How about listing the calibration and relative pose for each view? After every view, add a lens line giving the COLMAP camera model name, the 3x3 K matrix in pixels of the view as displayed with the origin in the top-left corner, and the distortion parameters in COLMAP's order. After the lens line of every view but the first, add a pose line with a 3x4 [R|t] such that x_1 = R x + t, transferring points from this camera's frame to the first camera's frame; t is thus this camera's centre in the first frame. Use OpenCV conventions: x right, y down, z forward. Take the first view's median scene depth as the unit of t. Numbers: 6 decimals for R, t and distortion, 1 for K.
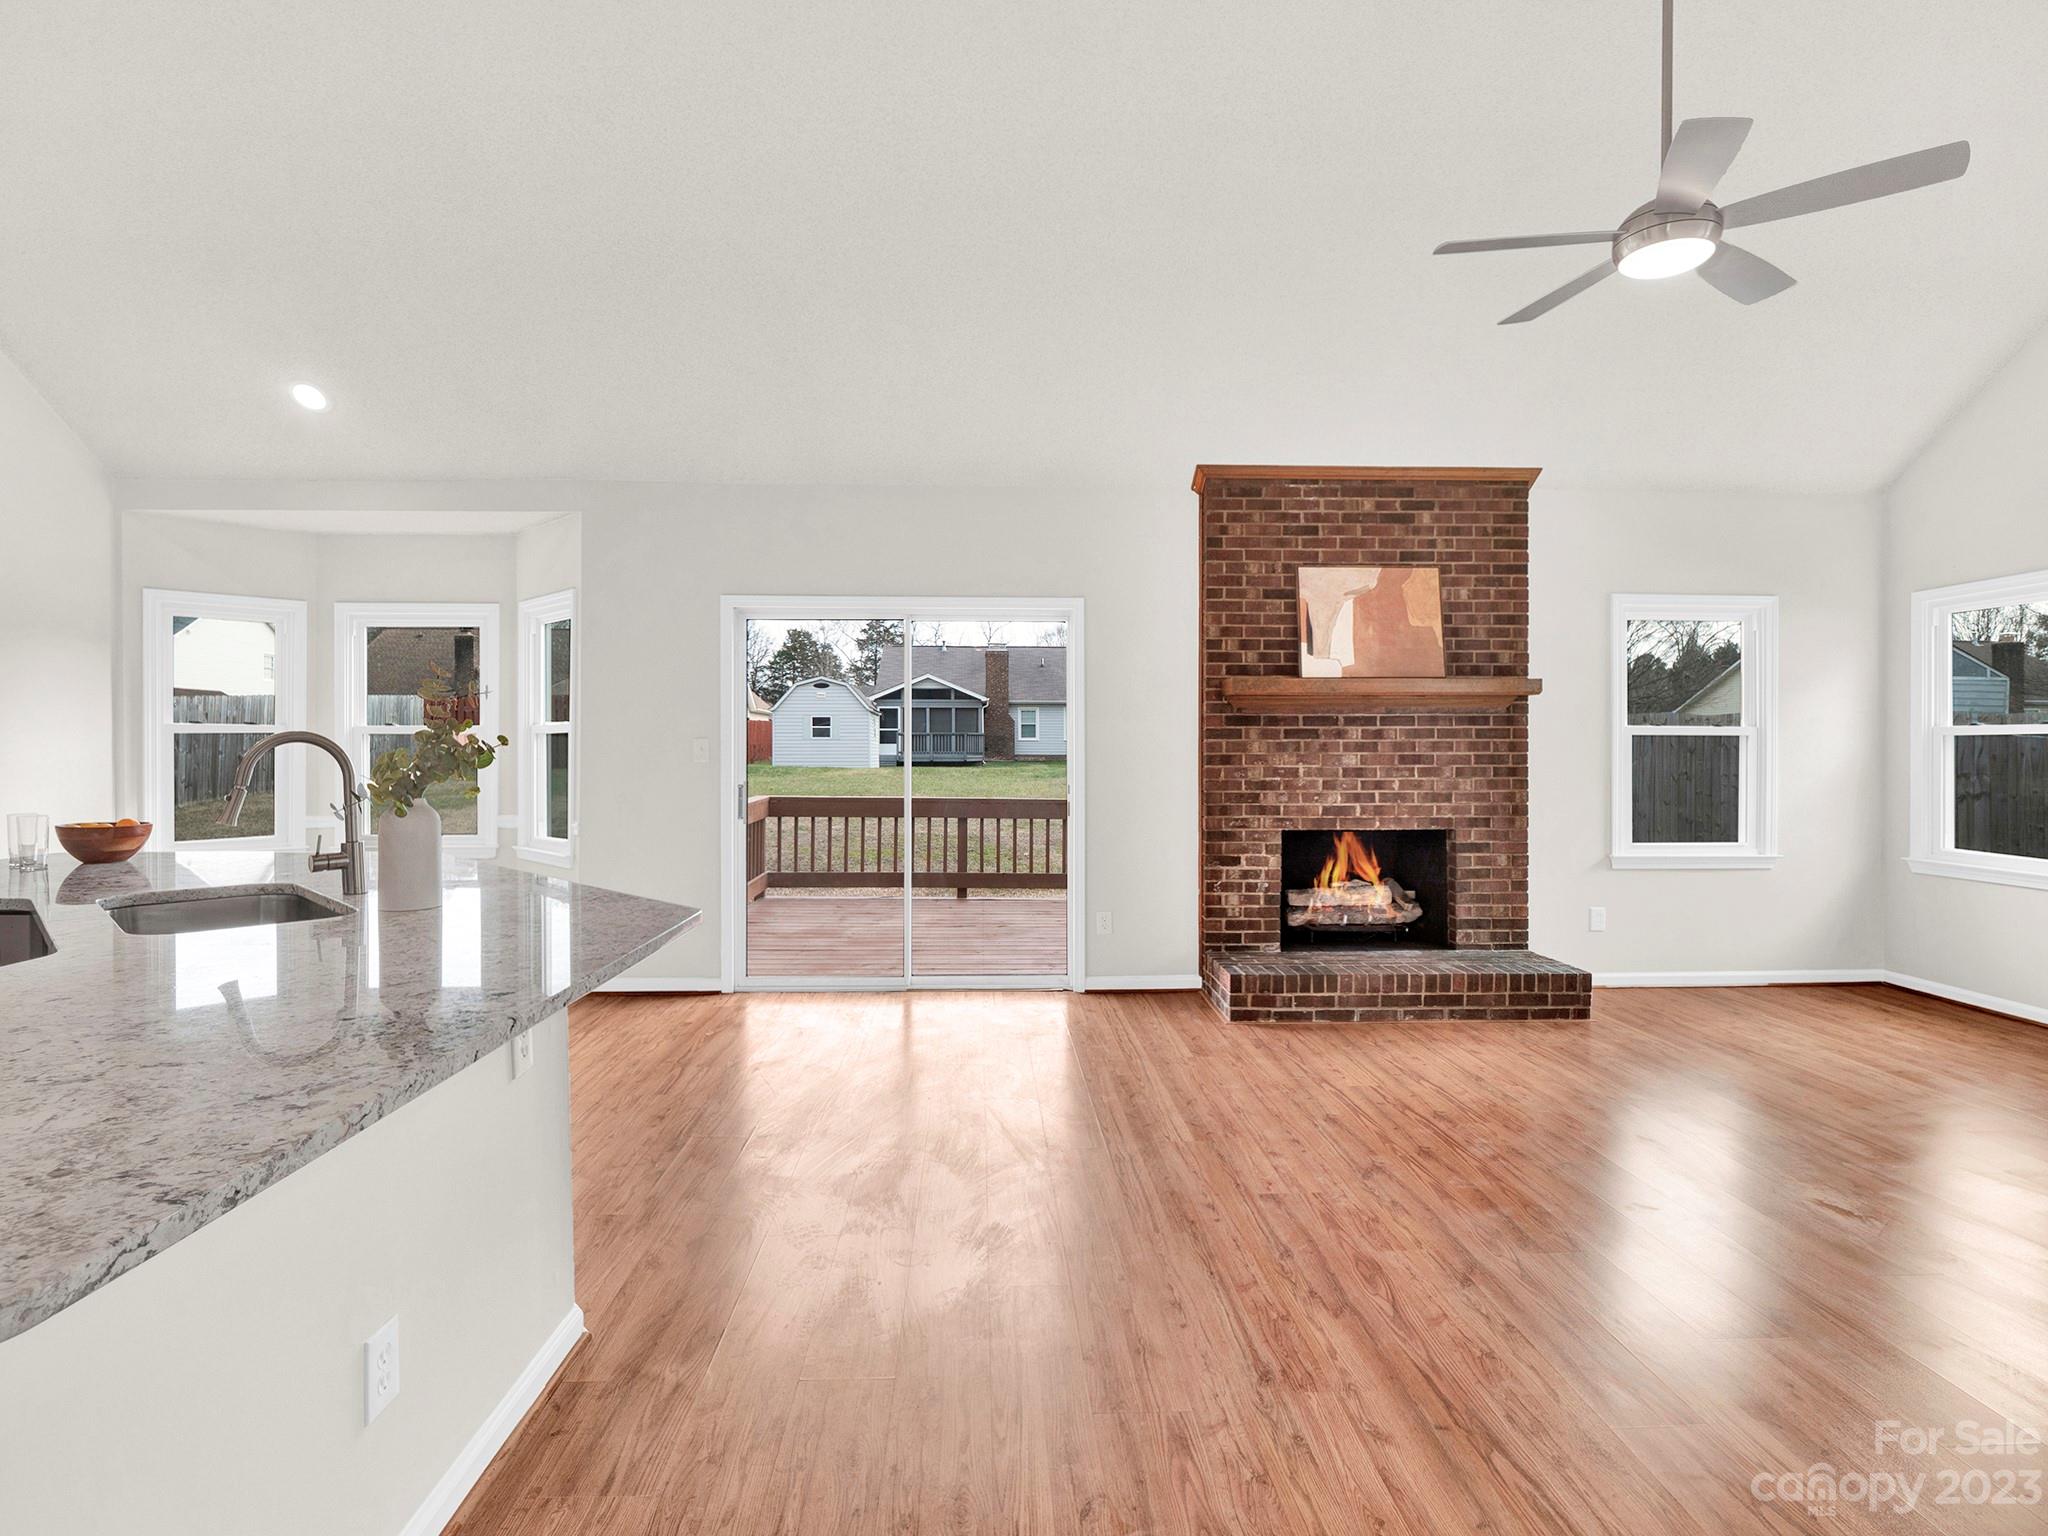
lens RADIAL K [[976.1, 0, 1016.3], [0, 976.1, 756.4], [0, 0, 1]] dist [-0.015412, 0.000476]
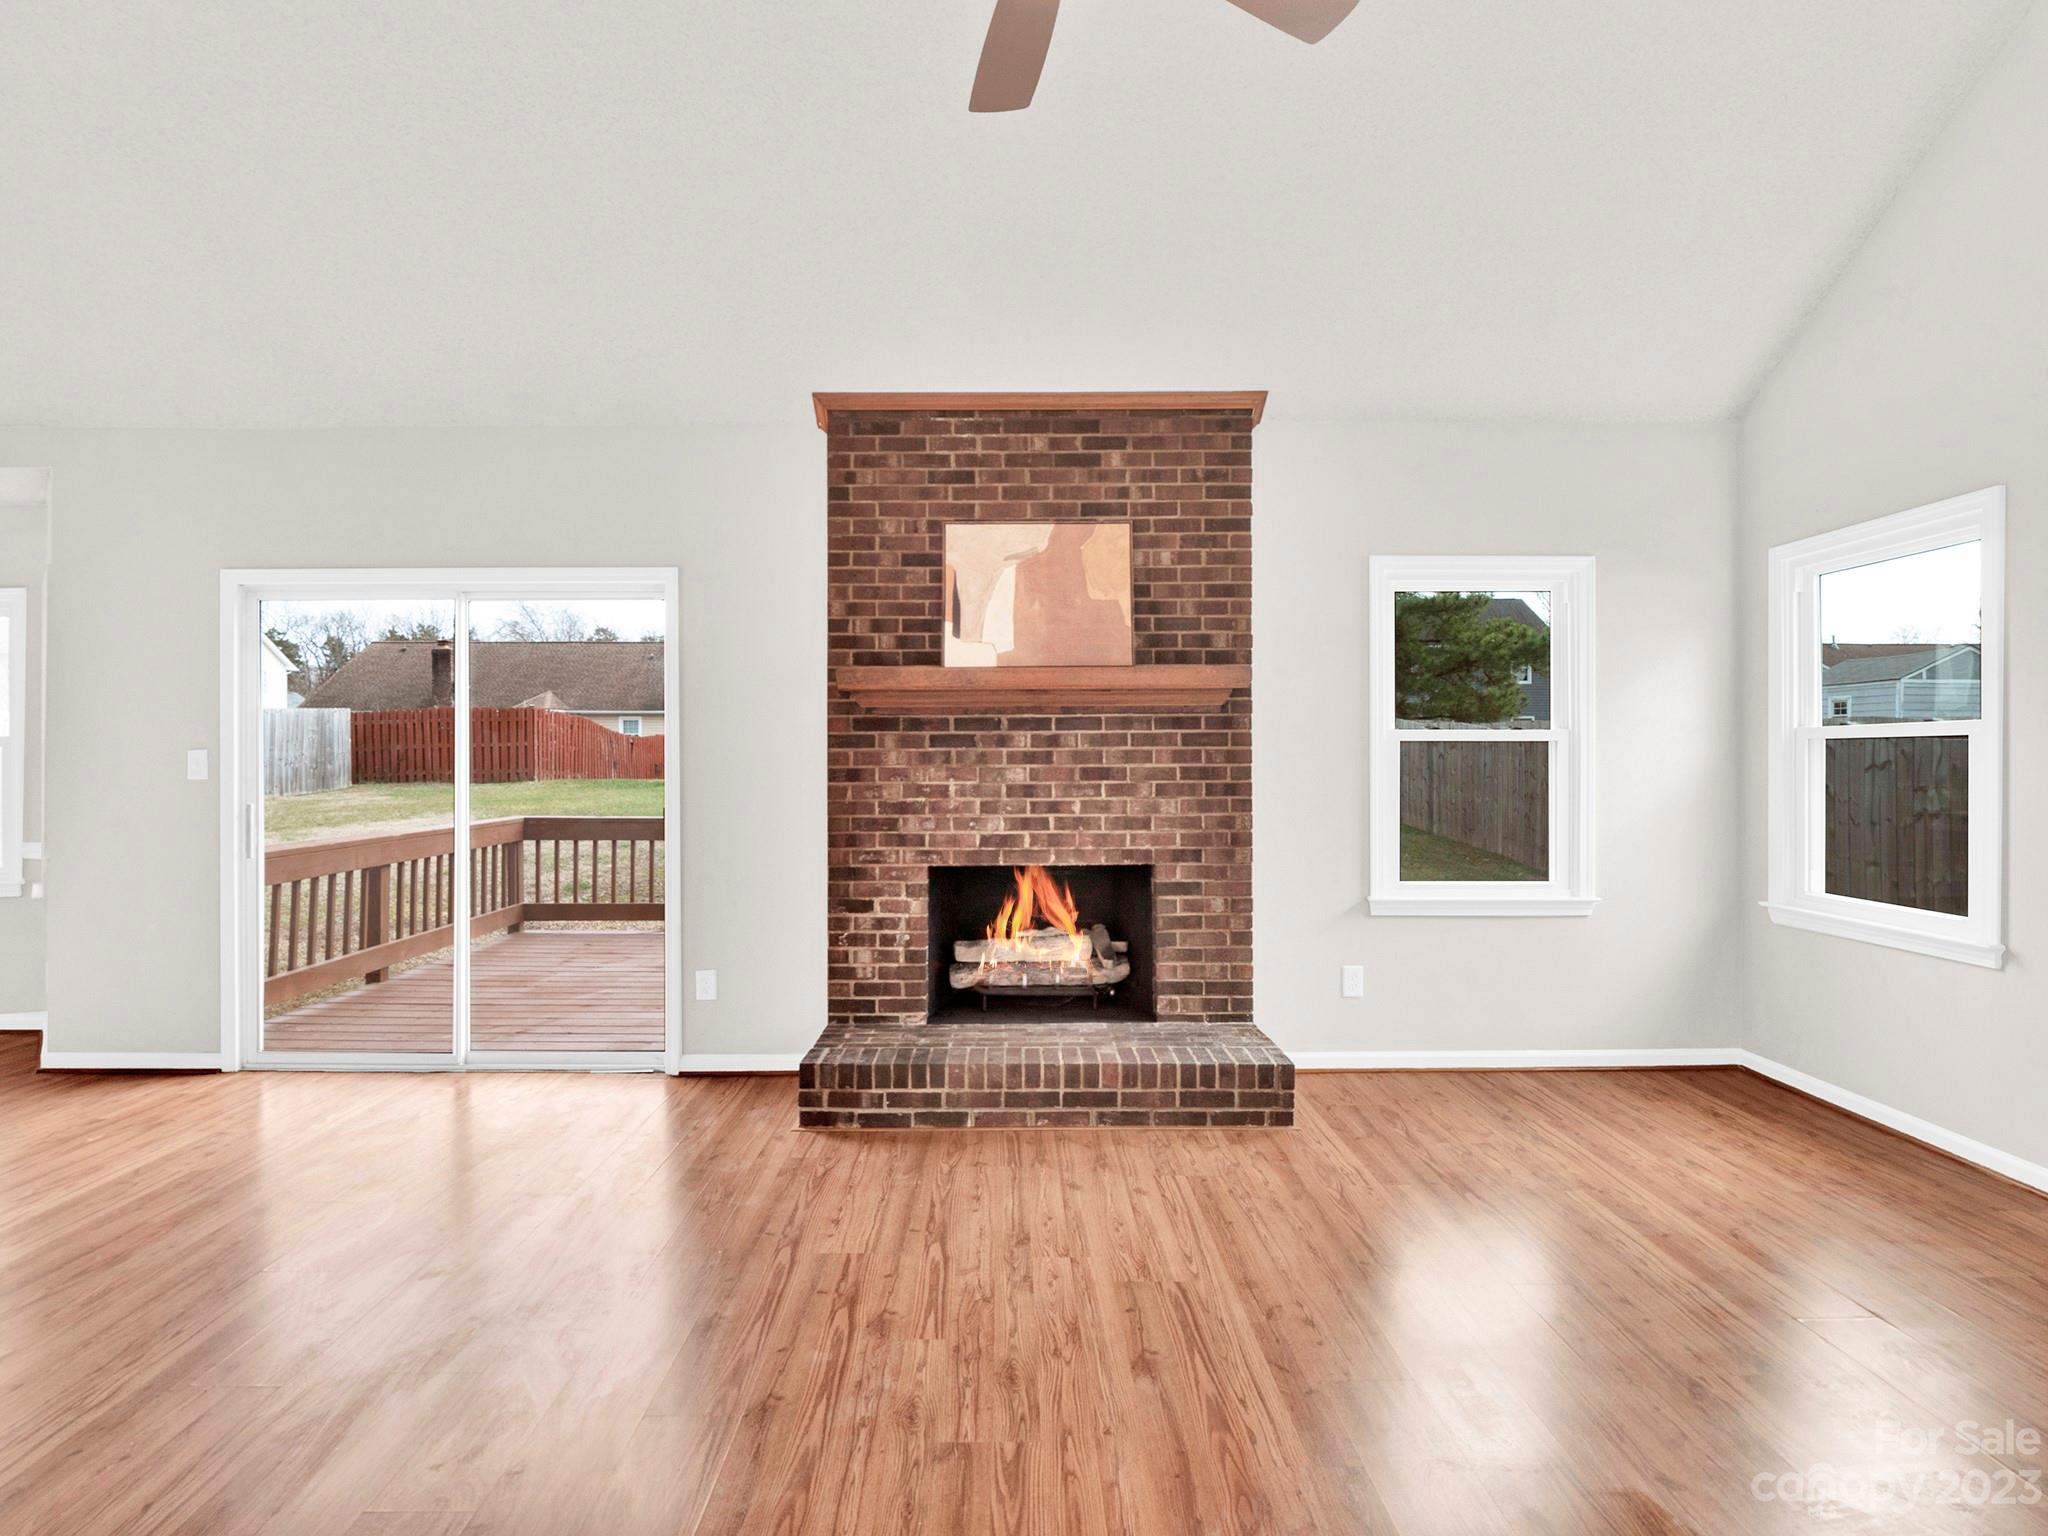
lens RADIAL K [[984.7, 0, 1013.0], [0, 984.7, 765.4], [0, 0, 1]] dist [-0.001244, 0.000388]
pose [[0.999791, -0.003454, -0.020130, 0.355660], [0.003403, 0.999991, -0.002571, -0.001732], [0.020139, 0.002502, 0.999794, 0.222240]]
